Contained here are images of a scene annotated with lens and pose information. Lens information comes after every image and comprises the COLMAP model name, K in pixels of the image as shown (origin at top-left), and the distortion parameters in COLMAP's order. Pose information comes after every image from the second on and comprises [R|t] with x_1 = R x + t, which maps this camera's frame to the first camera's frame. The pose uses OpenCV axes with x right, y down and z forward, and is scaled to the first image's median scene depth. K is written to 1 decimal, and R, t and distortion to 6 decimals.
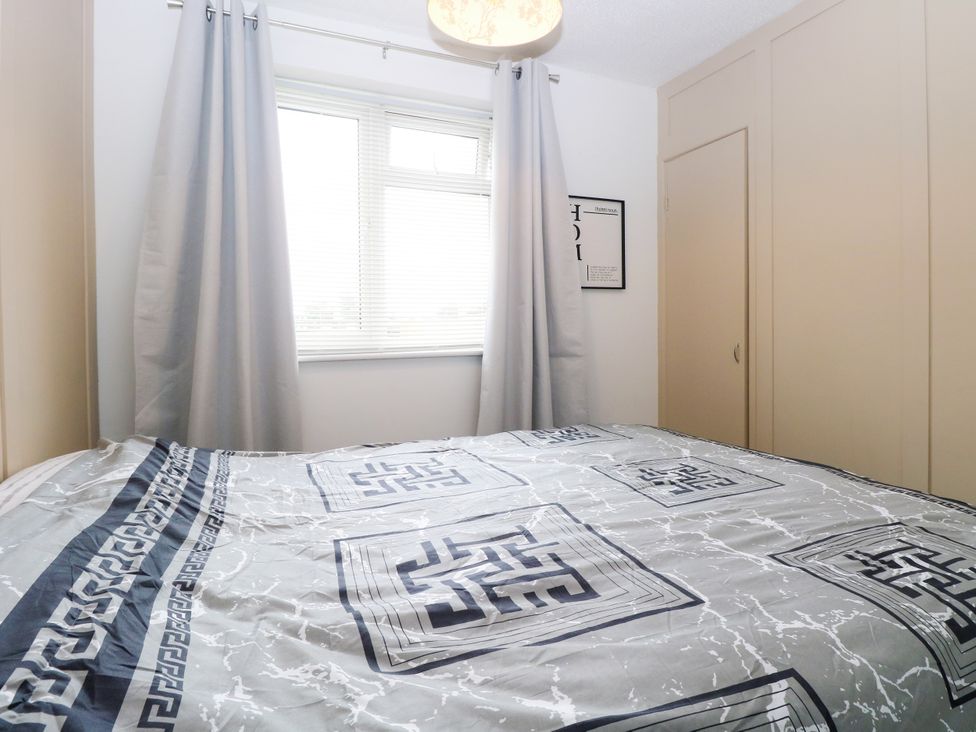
lens RADIAL K [[552.2, 0, 529.8], [0, 552.2, 333.7], [0, 0, 1]] dist [0.005416, -0.021405]
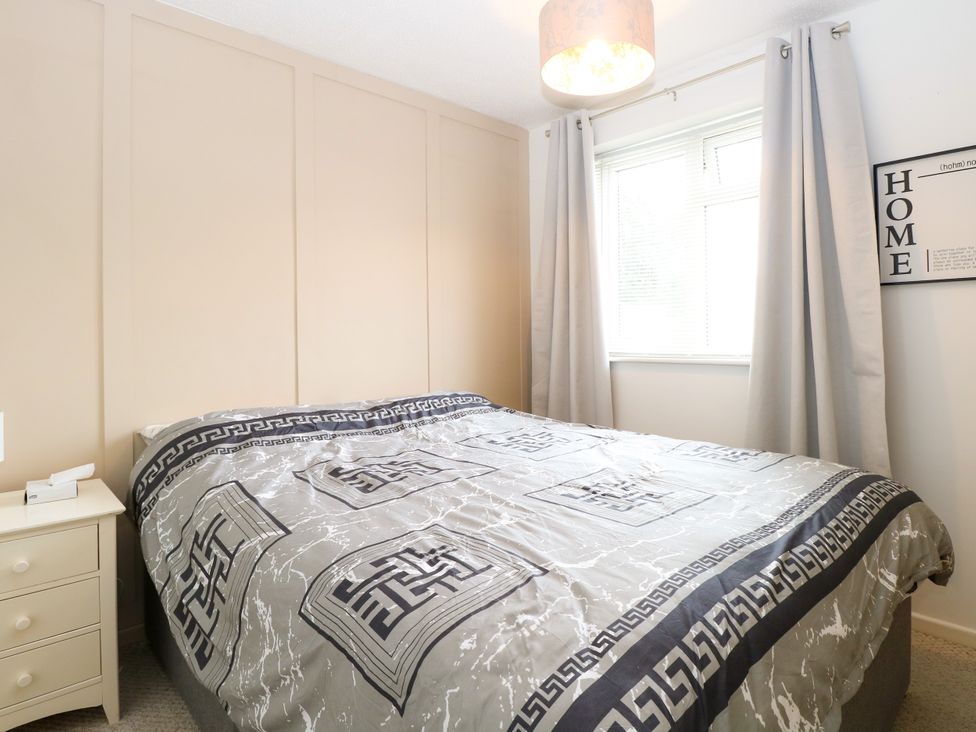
lens RADIAL K [[552.2, 0, 529.8], [0, 552.2, 333.7], [0, 0, 1]] dist [0.005416, -0.021405]
pose [[0.336188, 0.004189, -0.941785, 1.746076], [-0.011425, 0.999935, 0.000369, -0.029506], [0.941726, 0.010635, 0.336214, 0.811196]]
